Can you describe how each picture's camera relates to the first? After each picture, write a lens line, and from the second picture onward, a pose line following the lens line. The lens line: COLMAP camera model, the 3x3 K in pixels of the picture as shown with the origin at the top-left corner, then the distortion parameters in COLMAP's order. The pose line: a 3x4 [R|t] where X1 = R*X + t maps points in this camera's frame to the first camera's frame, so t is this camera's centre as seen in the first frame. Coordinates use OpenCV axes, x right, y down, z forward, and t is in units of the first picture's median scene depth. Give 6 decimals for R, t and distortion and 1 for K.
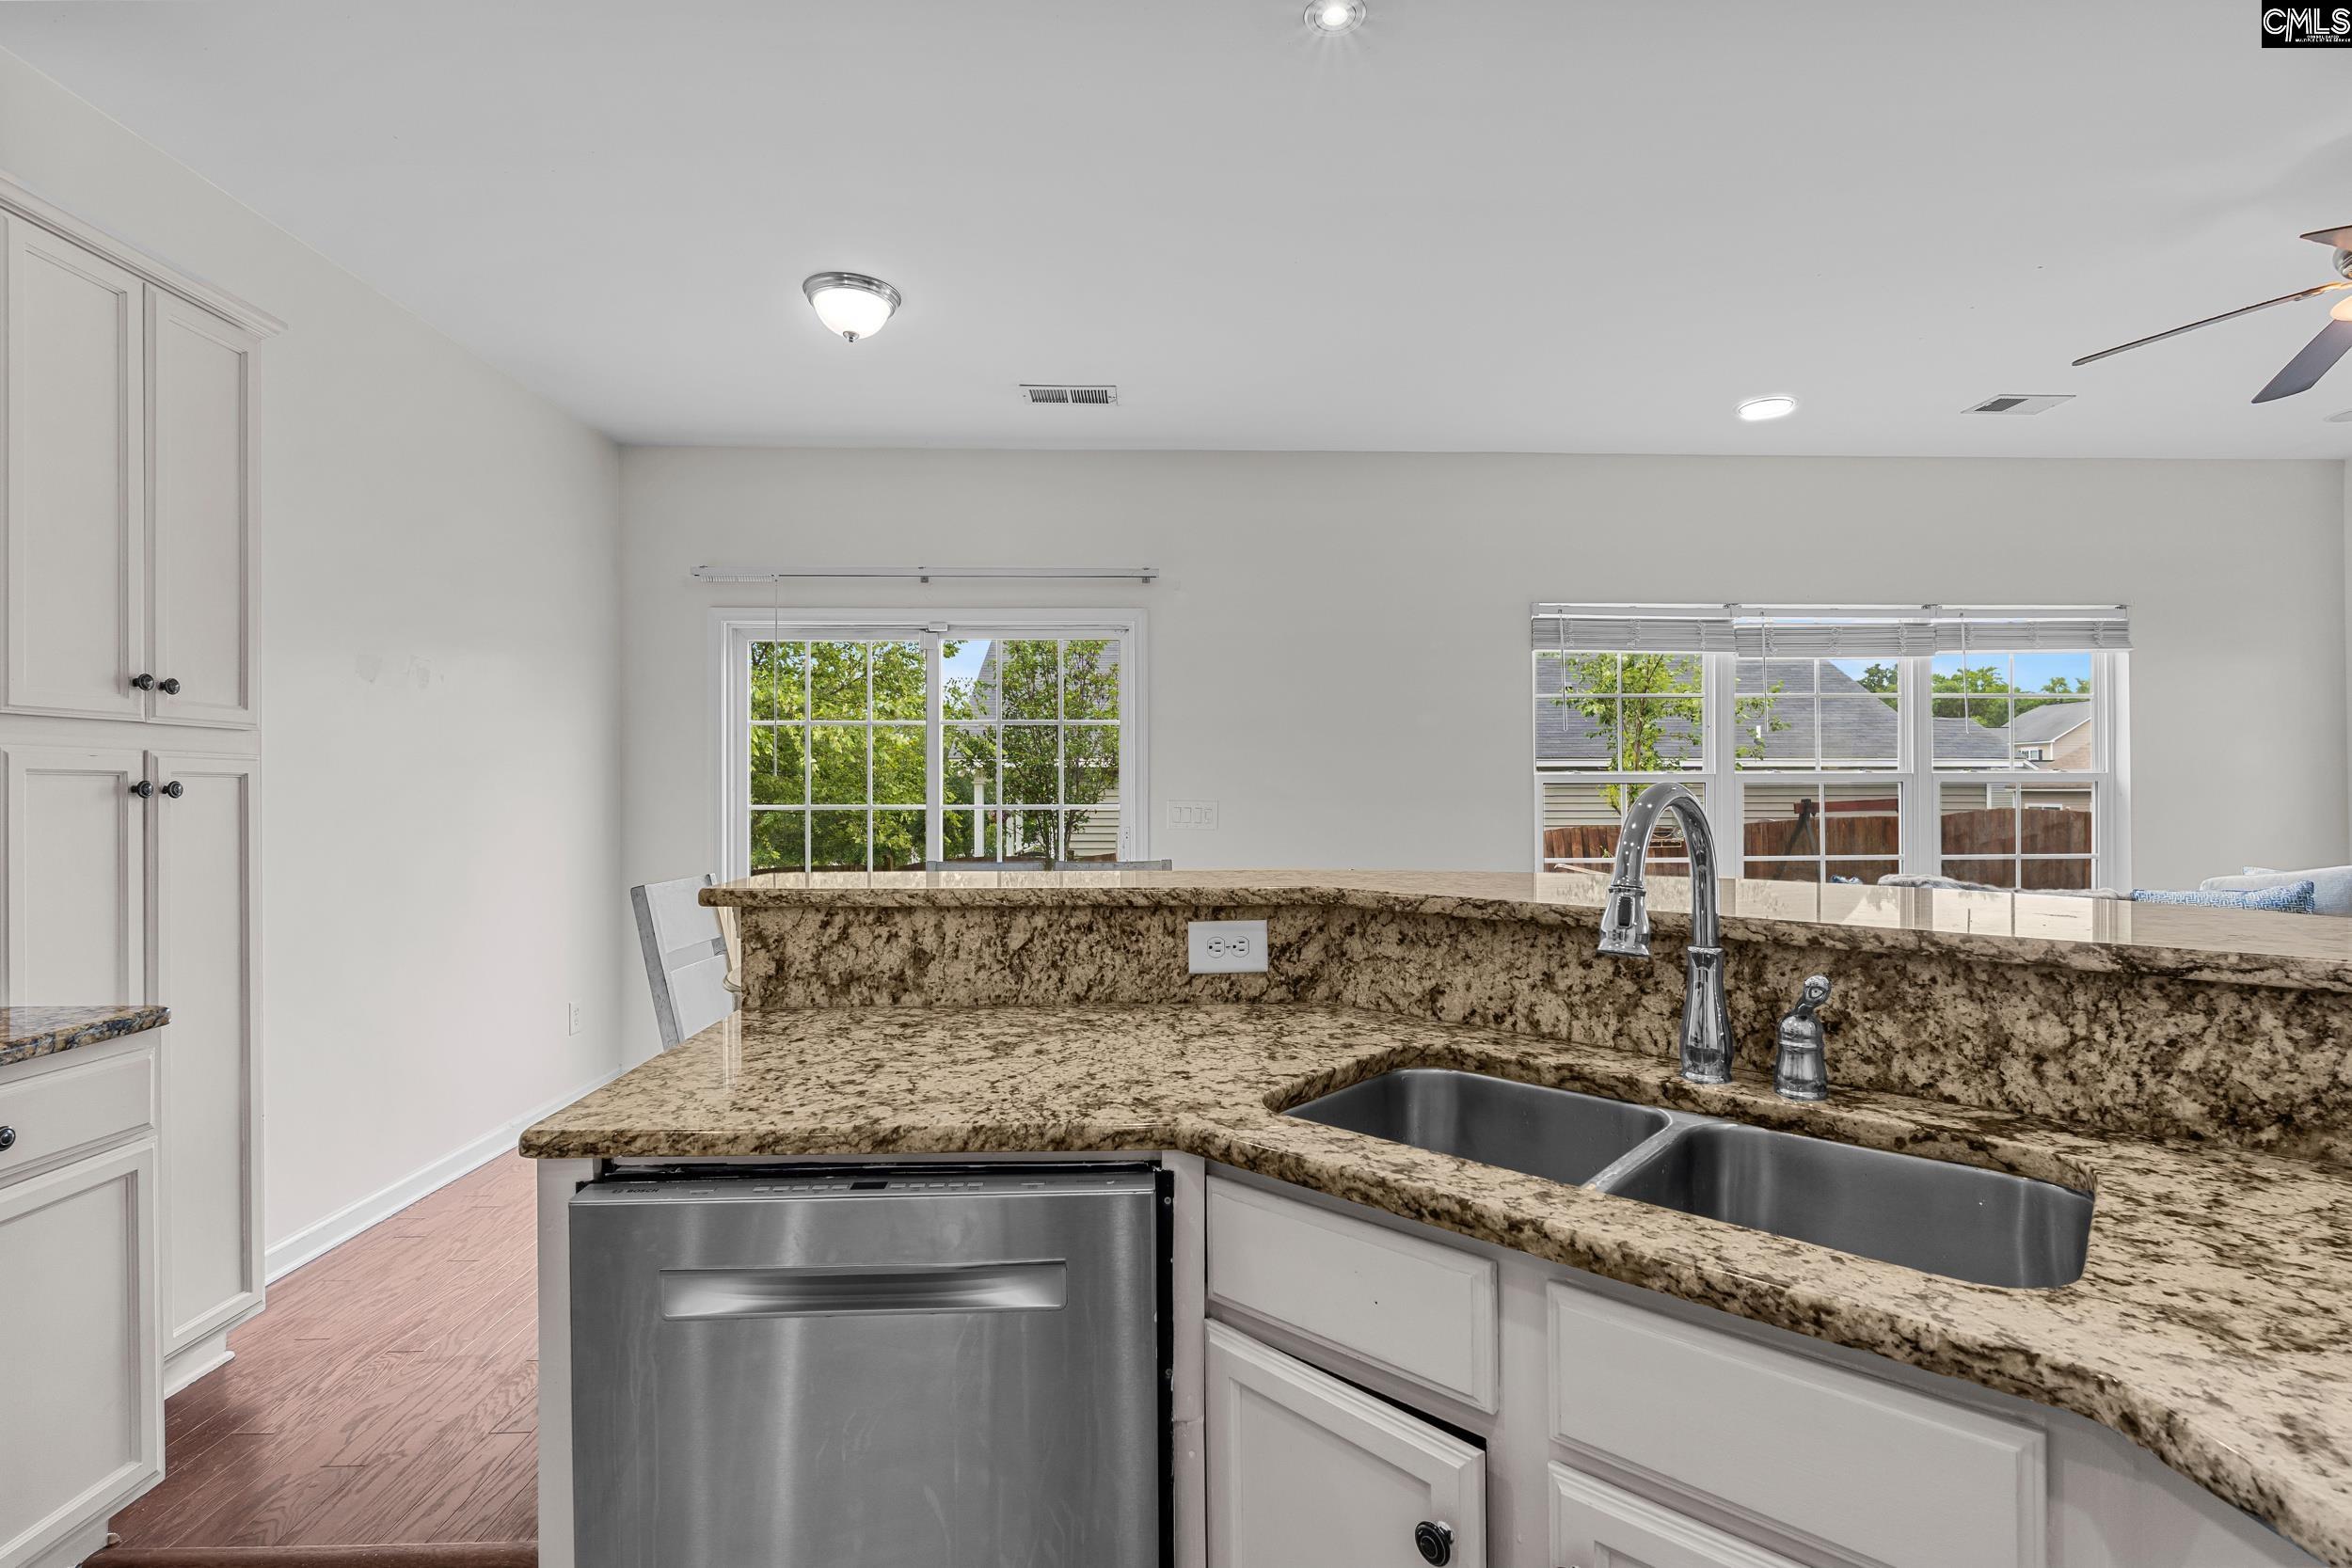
lens RADIAL K [[1086.4, 0, 1180.4], [0, 1086.4, 778.5], [0, 0, 1]] dist [-0.007297, 0.000627]
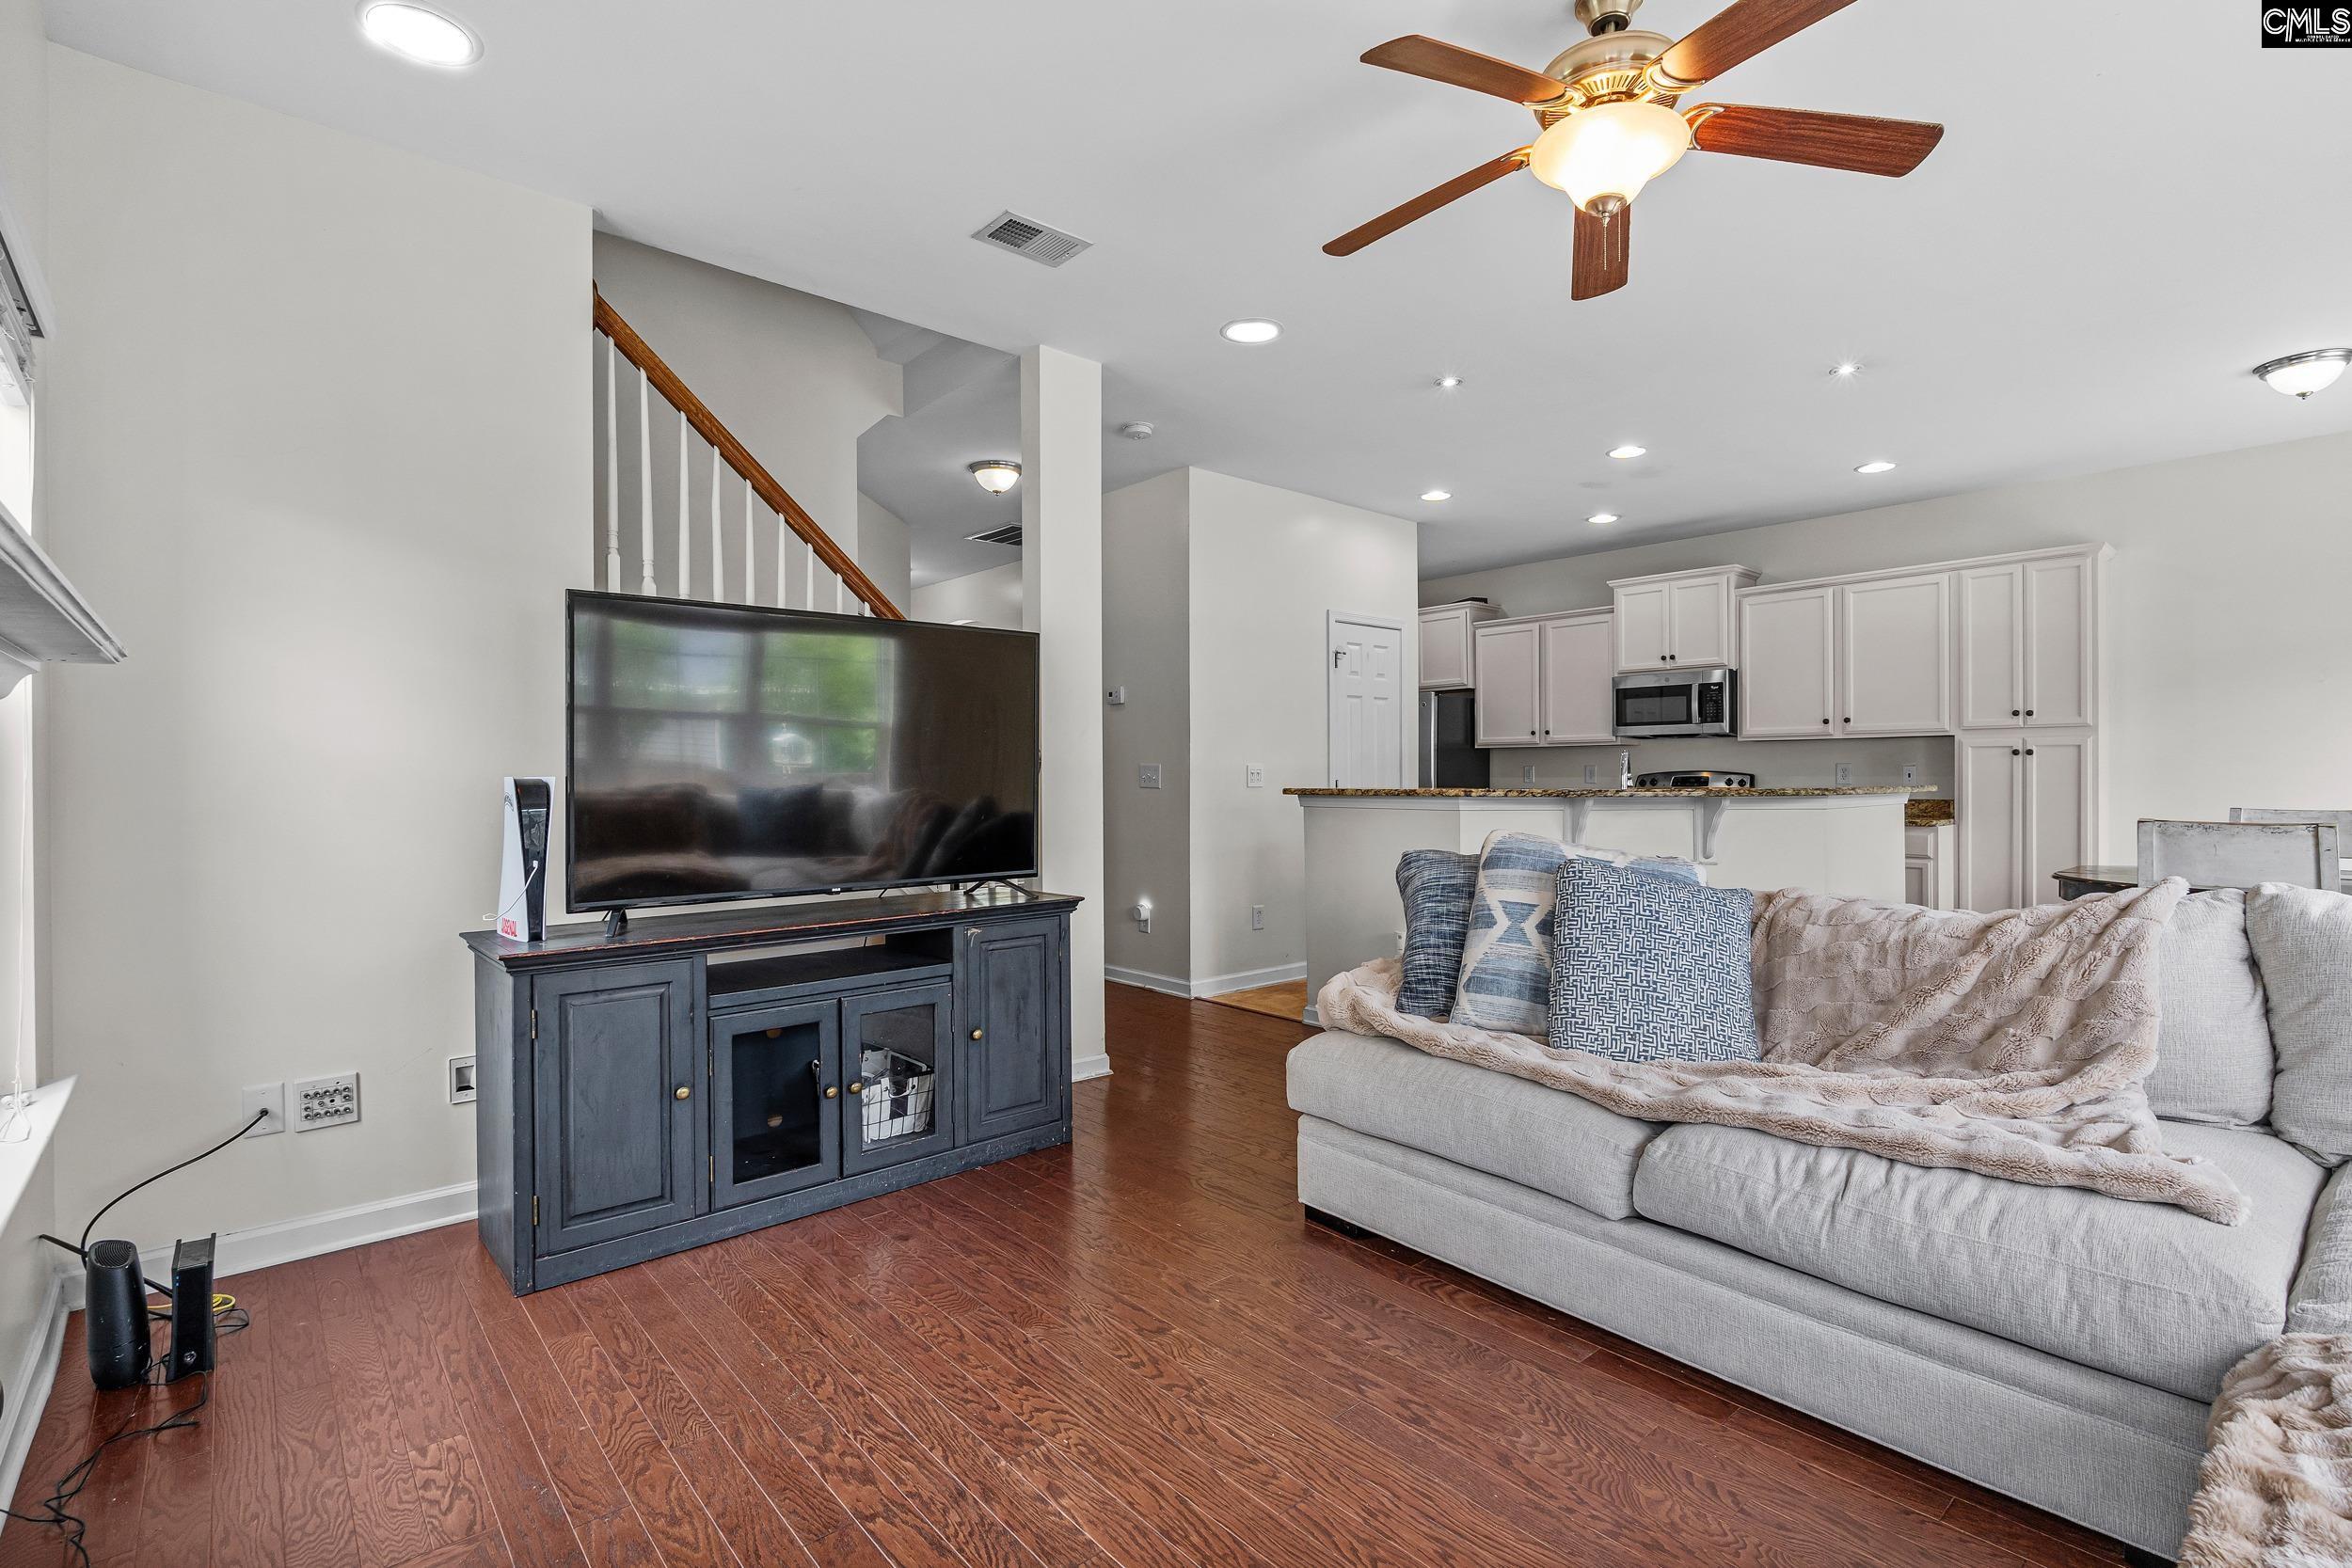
lens RADIAL K [[1086.4, 0, 1172.5], [0, 1086.4, 778.0], [0, 0, 1]] dist [-0.007297, 0.000627]
pose [[-0.775836, 0.006569, -0.630900, 2.854748], [0.012639, 0.999907, -0.005131, 0.073384], [0.630808, -0.011955, -0.775847, 2.084479]]
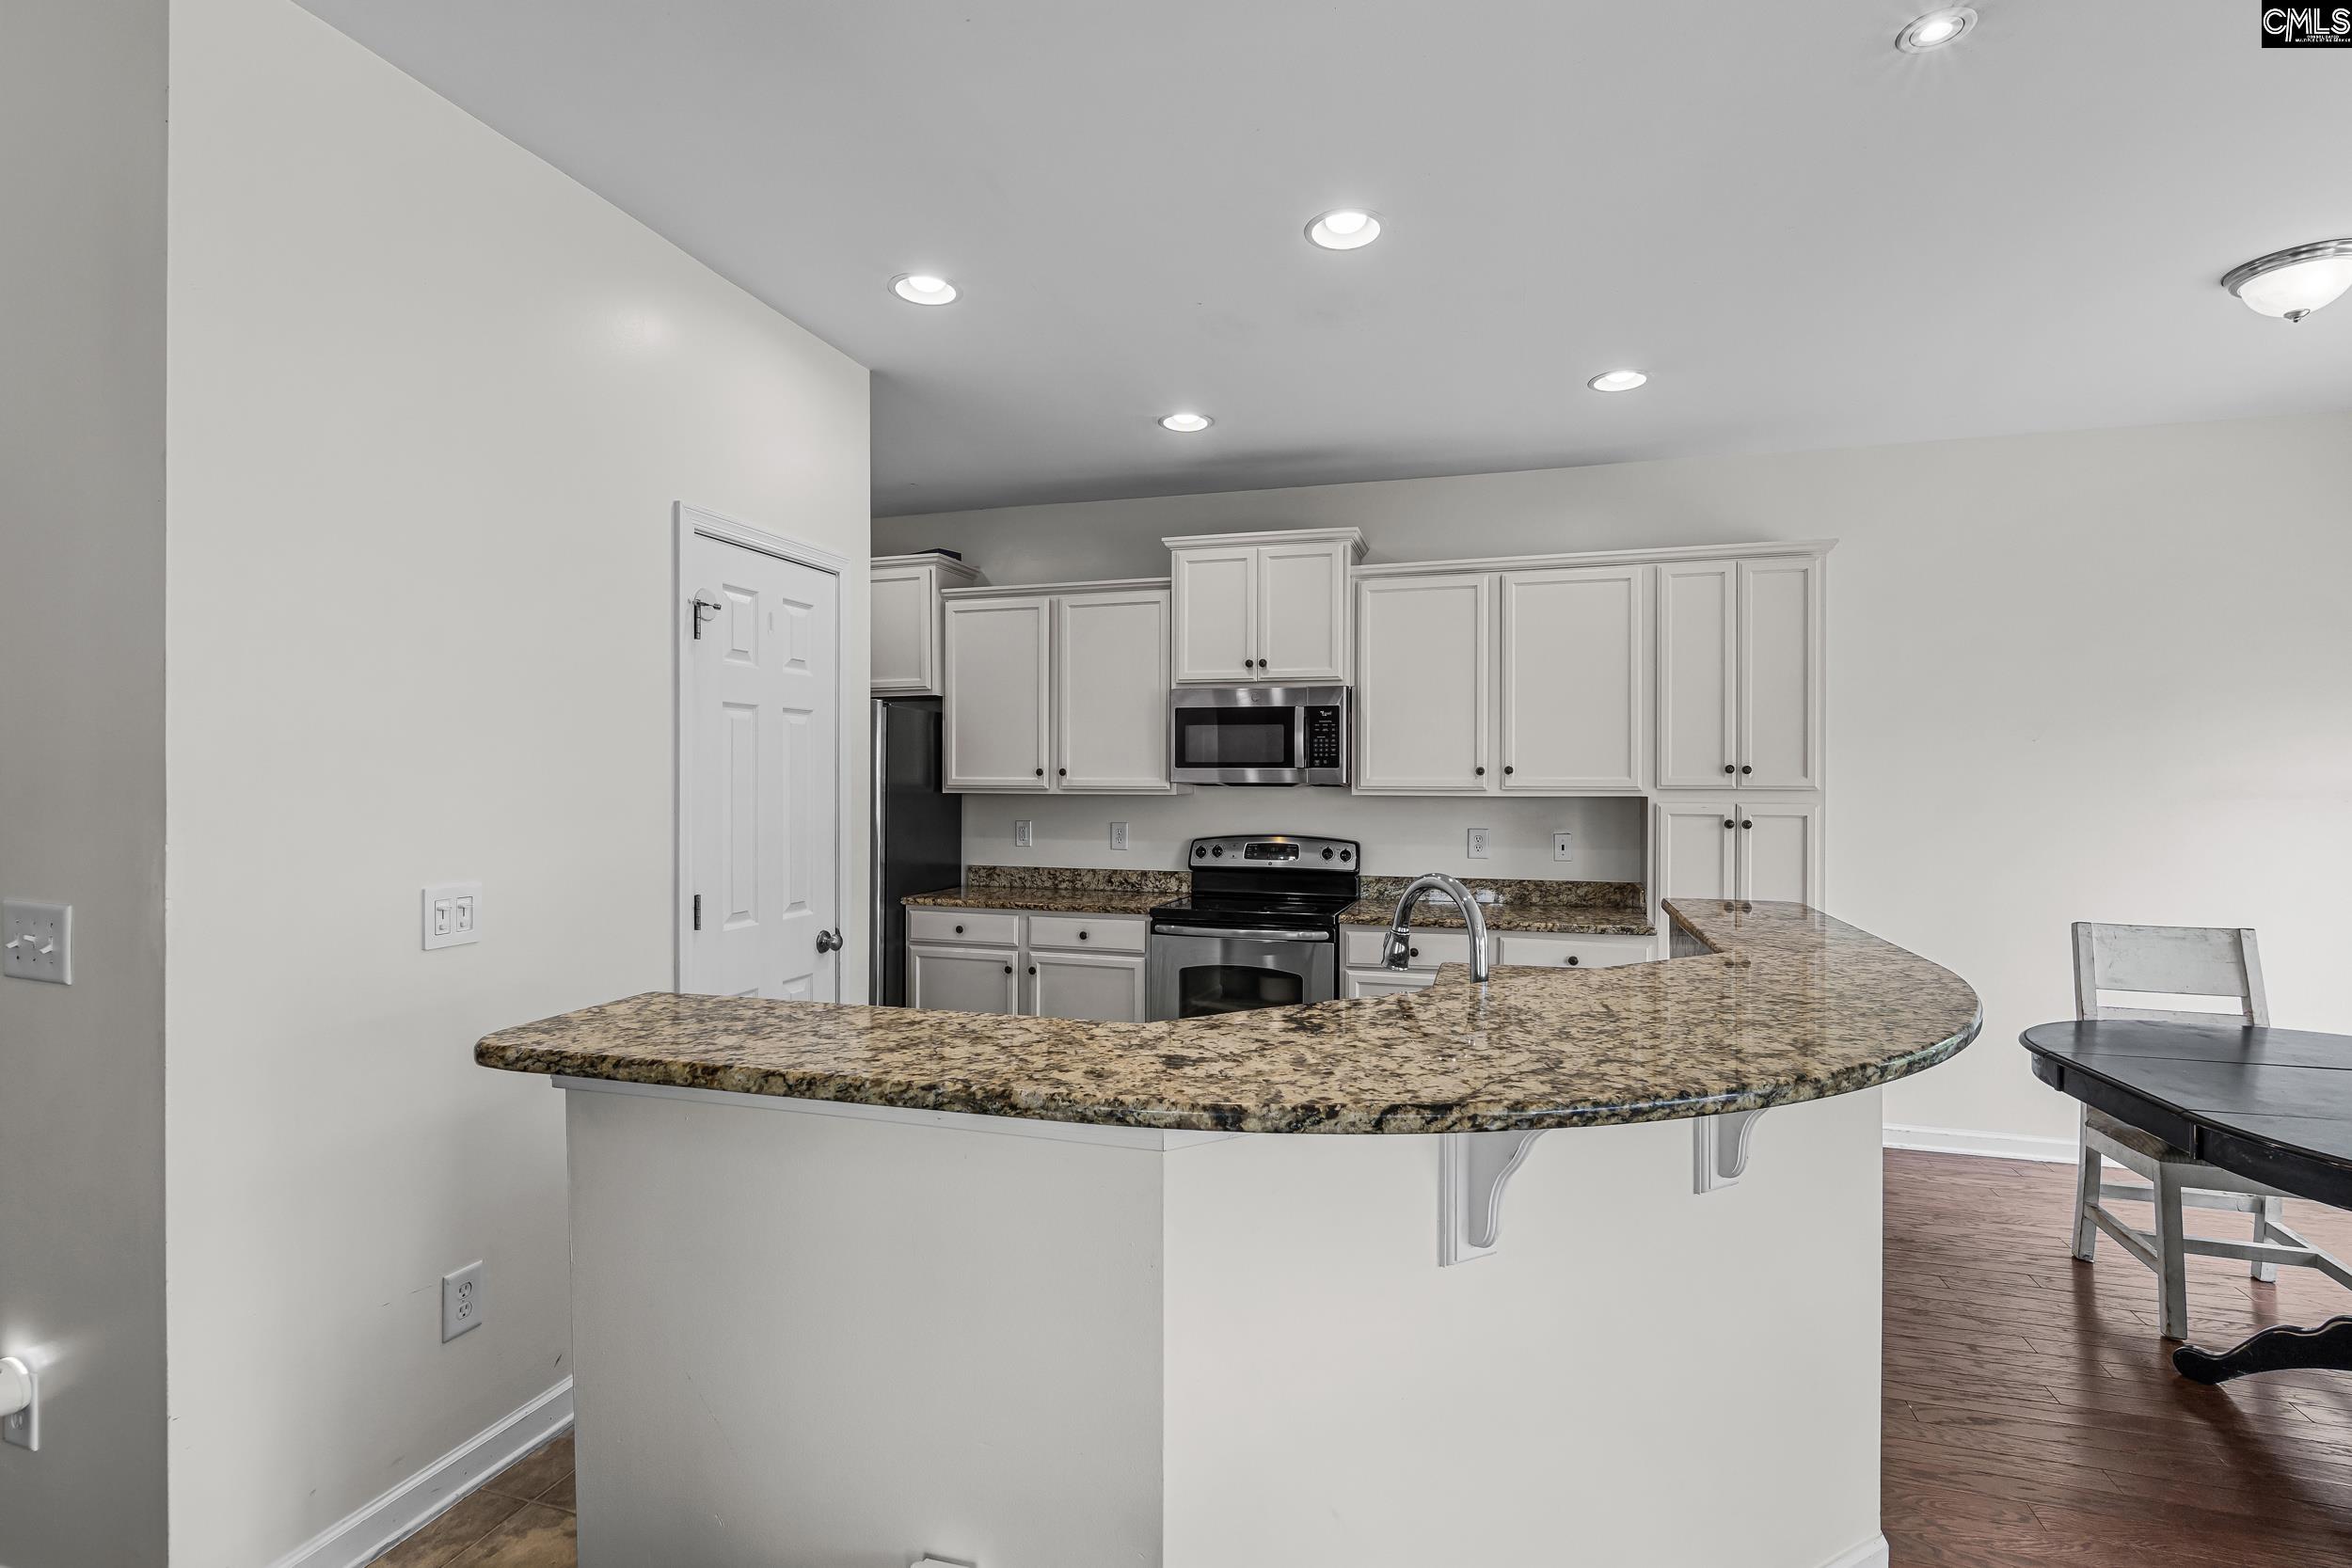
lens RADIAL K [[1086.4, 0, 1178.3], [0, 1086.4, 783.4], [0, 0, 1]] dist [-0.007297, 0.000627]
pose [[-0.321008, 0.007448, -0.947047, 1.427409], [0.008982, 0.999948, 0.004819, -0.096489], [0.947034, -0.006959, -0.321058, 0.802618]]
